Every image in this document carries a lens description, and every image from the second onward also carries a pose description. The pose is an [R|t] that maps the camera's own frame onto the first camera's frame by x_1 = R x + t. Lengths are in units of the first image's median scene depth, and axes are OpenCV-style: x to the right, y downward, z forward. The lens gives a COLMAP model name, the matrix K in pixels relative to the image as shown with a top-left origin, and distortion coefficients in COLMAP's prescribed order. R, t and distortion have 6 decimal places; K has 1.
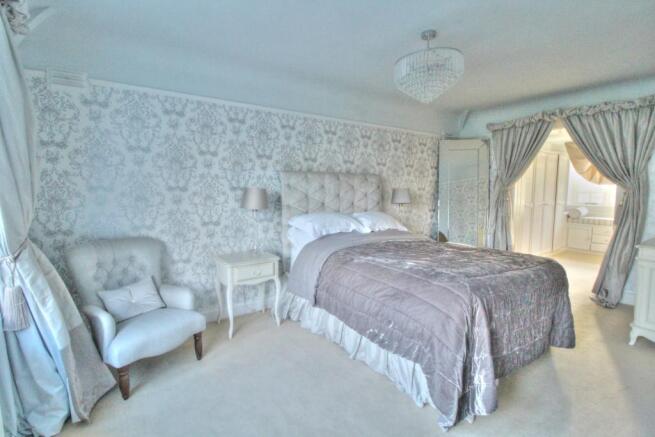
lens RADIAL K [[304.5, 0, 327.4], [0, 304.5, 218.2], [0, 0, 1]] dist [-0.014201, -0.002836]
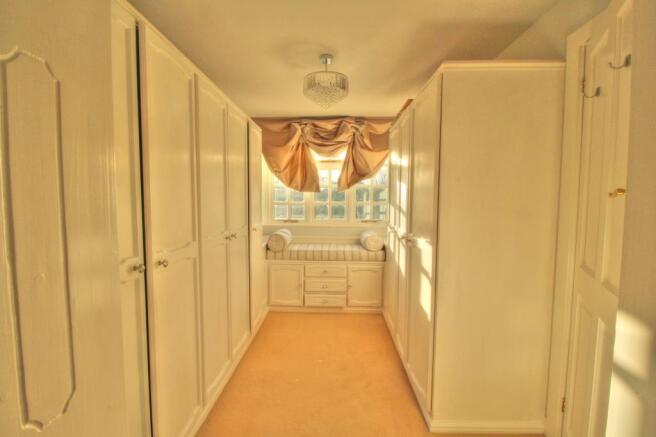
lens RADIAL K [[305.0, 0, 327.7], [0, 305.0, 220.4], [0, 0, 1]] dist [-0.014201, -0.002836]
pose [[0.591277, -0.036431, 0.805645, 0.430384], [0.074118, 0.997206, -0.009304, -0.042216], [-0.803055, 0.065214, 0.592326, 0.593823]]
